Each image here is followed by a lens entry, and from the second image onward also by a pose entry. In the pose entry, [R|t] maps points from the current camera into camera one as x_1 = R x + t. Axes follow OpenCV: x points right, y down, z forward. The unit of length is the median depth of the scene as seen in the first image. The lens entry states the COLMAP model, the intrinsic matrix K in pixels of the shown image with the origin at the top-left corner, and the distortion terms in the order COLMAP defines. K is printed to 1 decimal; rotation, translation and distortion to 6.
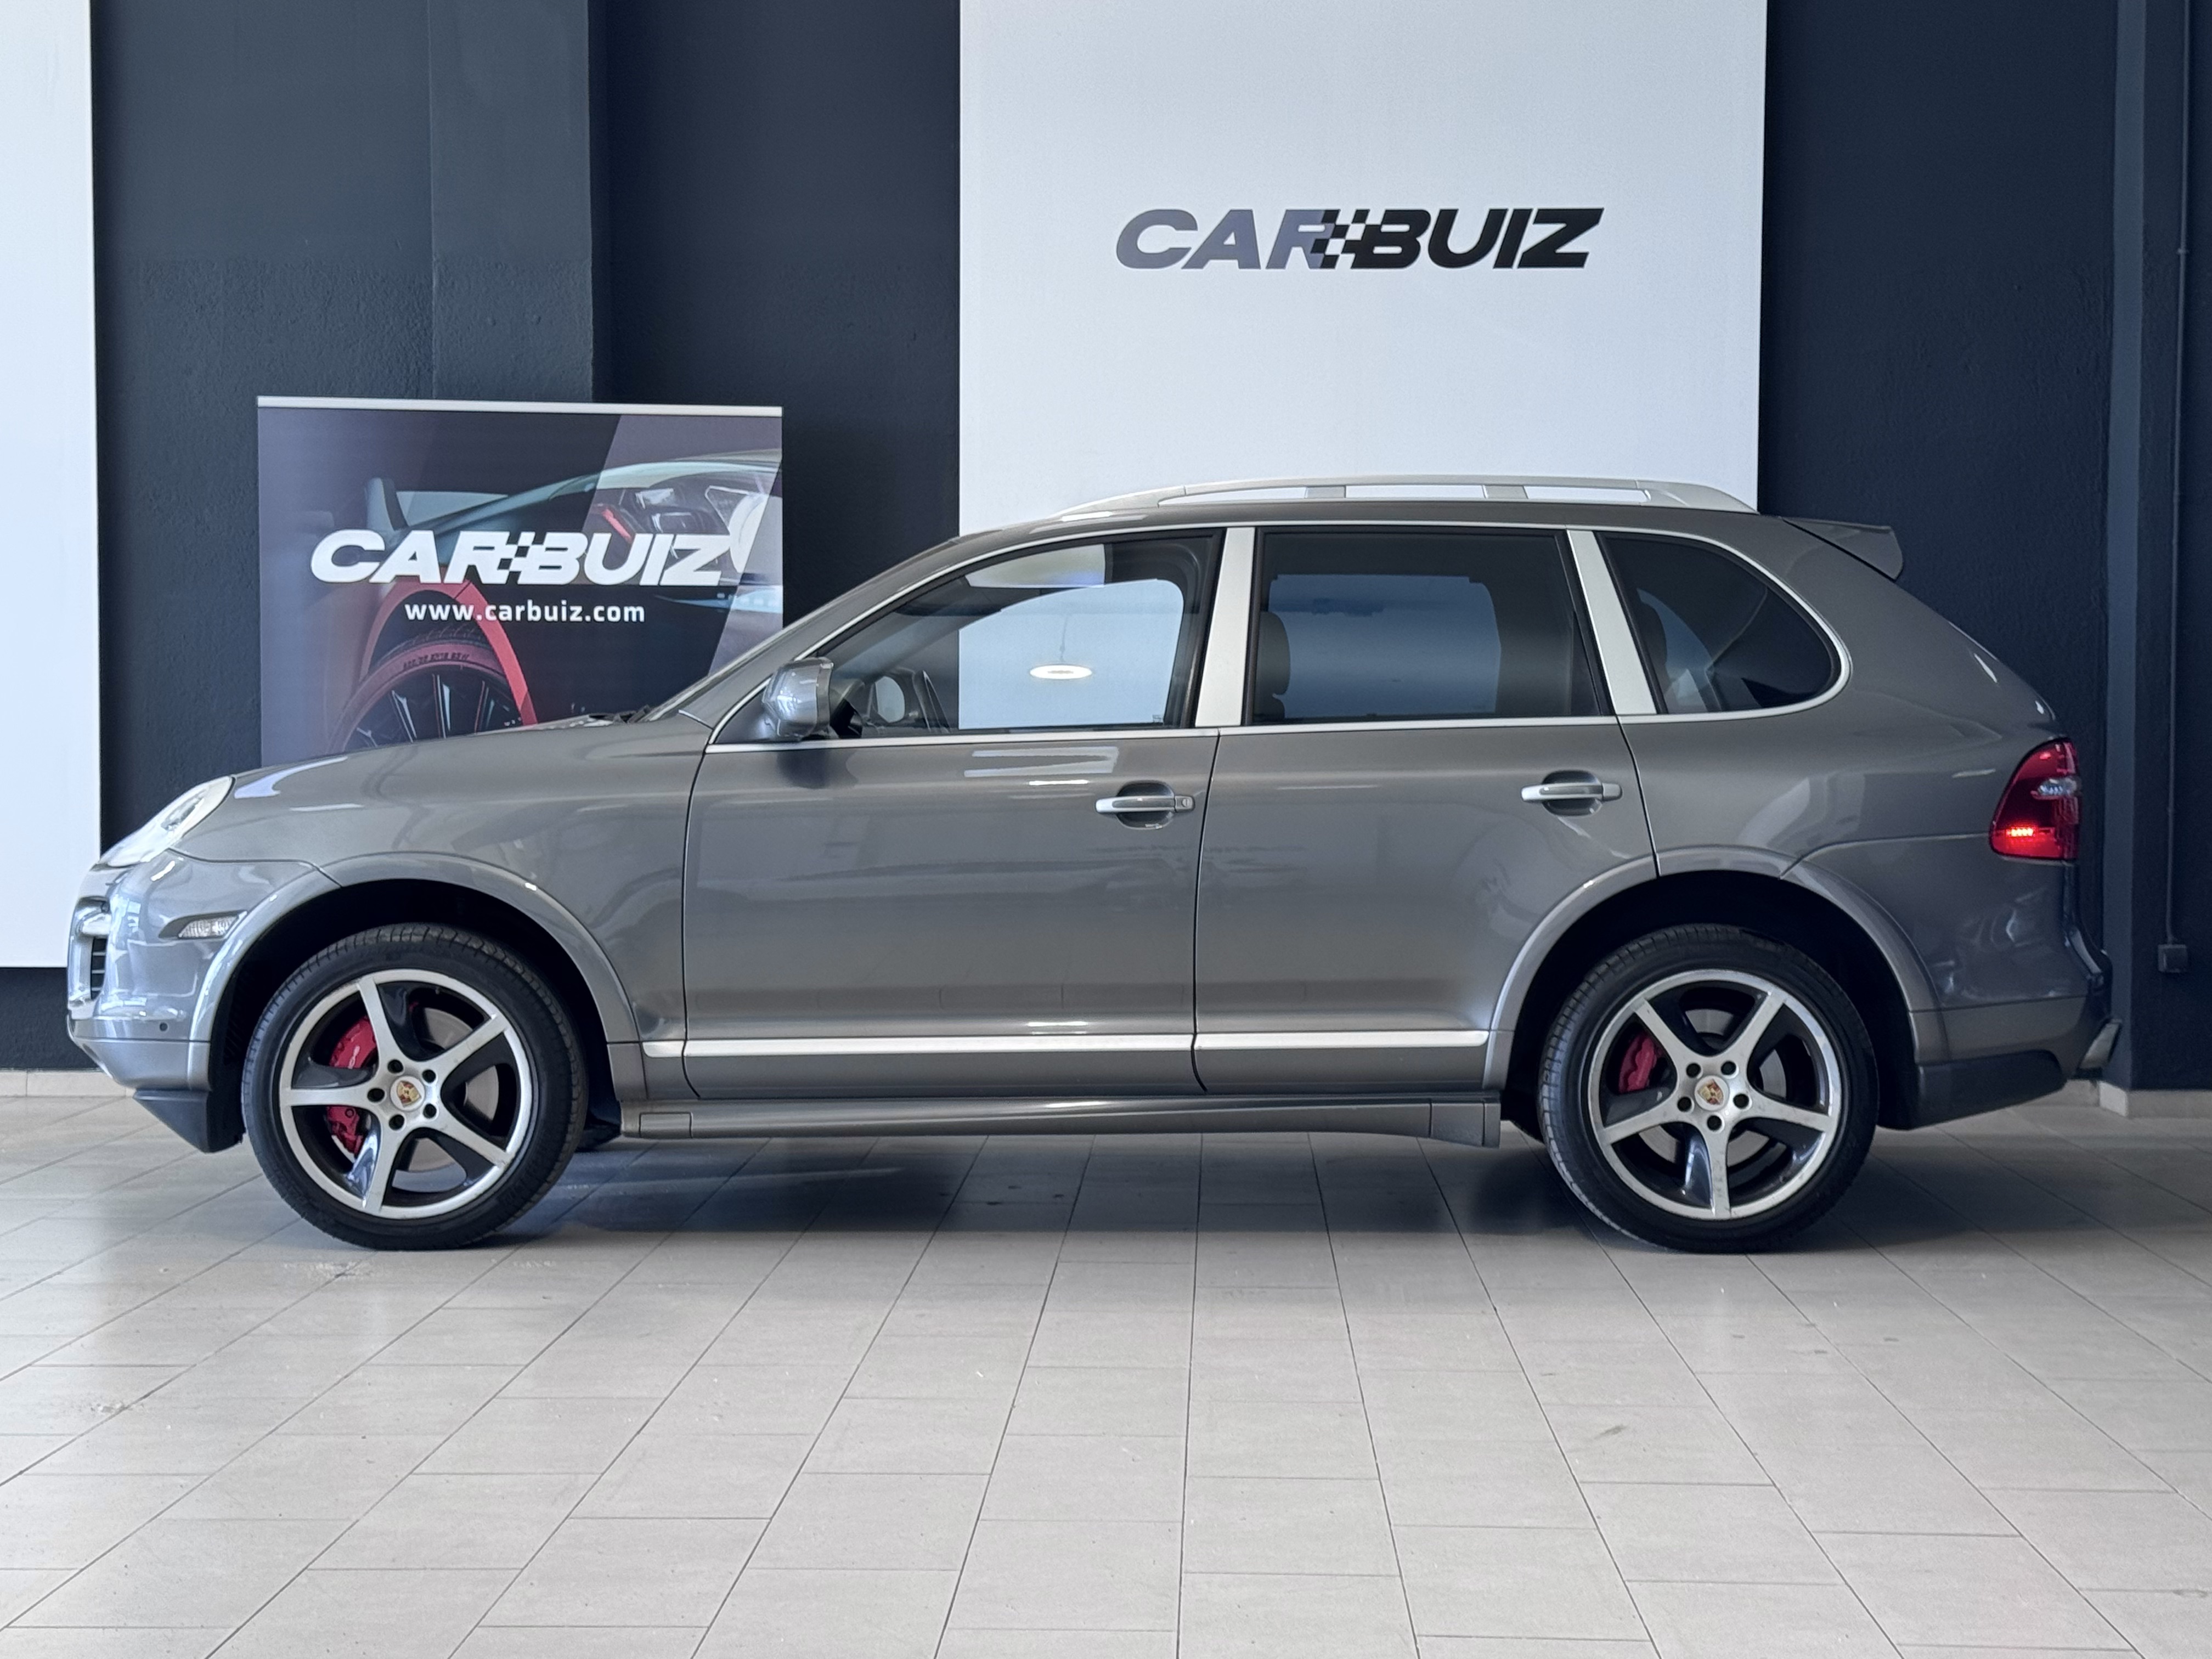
lens RADIAL K [[3415.7, 0, 1115.5], [0, 3415.7, 833.9], [0, 0, 1]] dist [-0.039198, 0.000000]
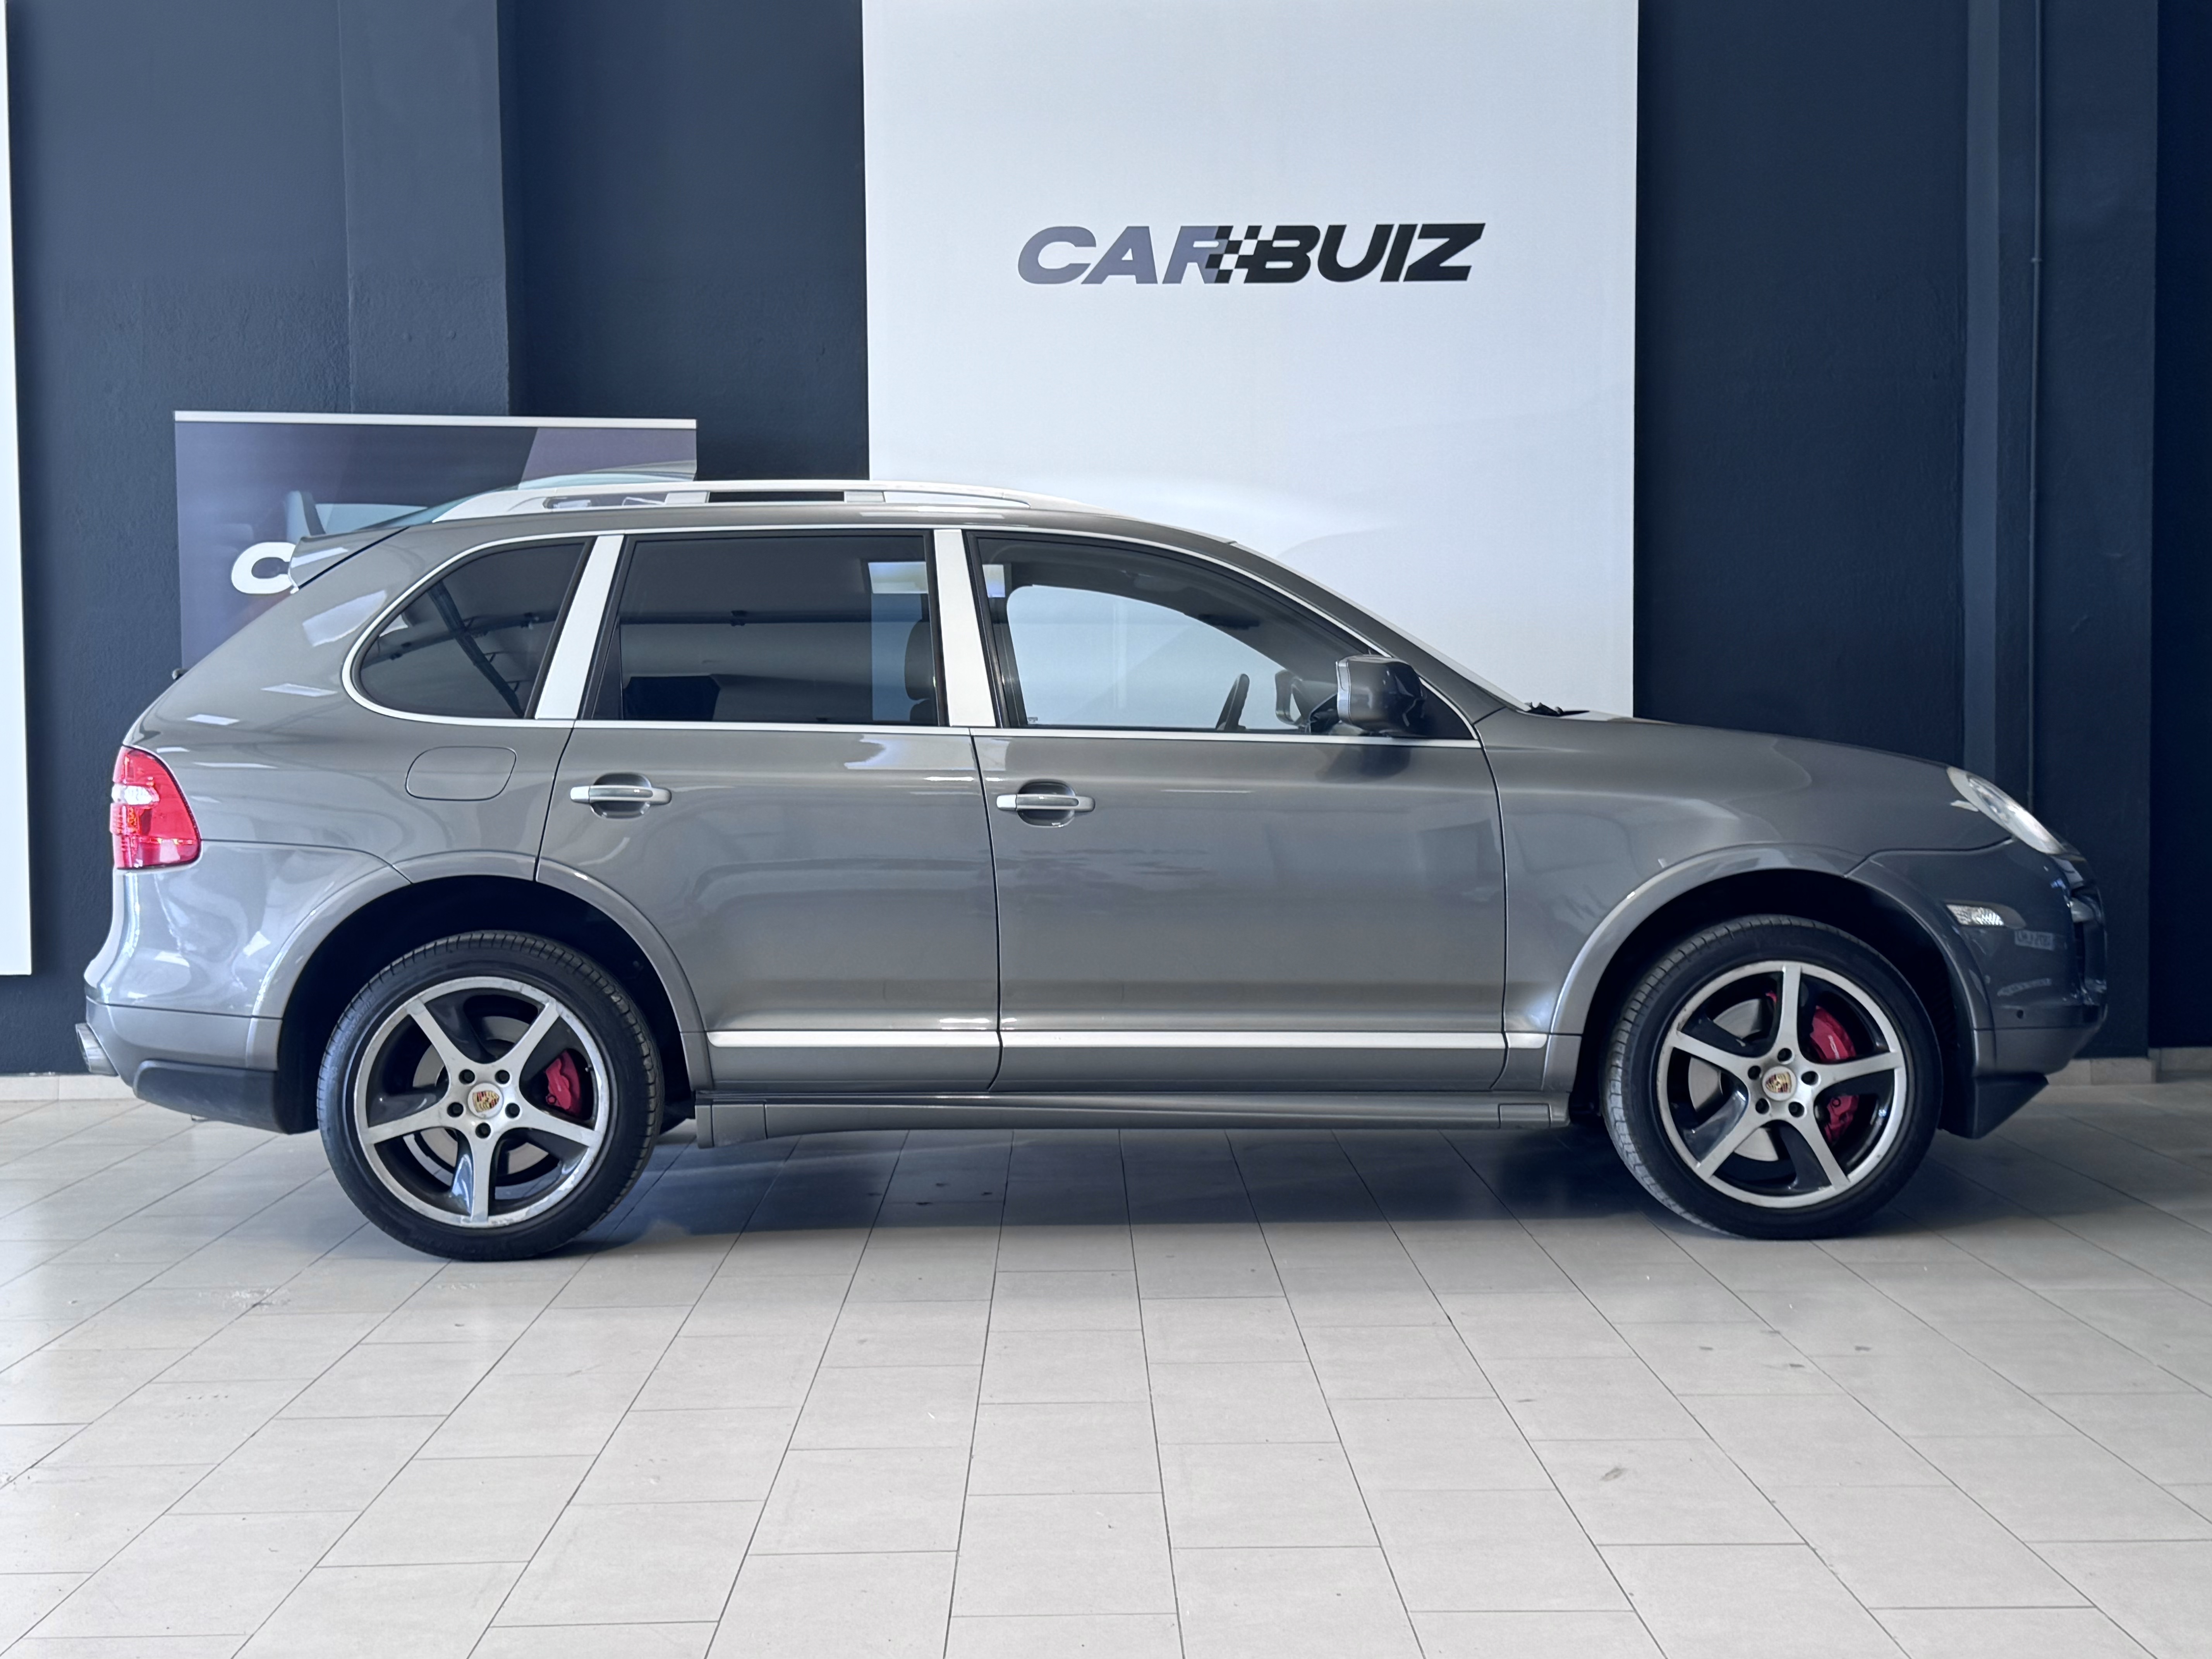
lens RADIAL K [[2911.7, 0, 1095.6], [0, 2911.7, 832.3], [0, 0, 1]] dist [0.001195, 0.000000]
pose [[0.999019, -0.013865, 0.042047, -0.015868], [0.013609, 0.999887, 0.006378, -0.004921], [-0.042130, -0.005799, 0.999095, 0.117198]]
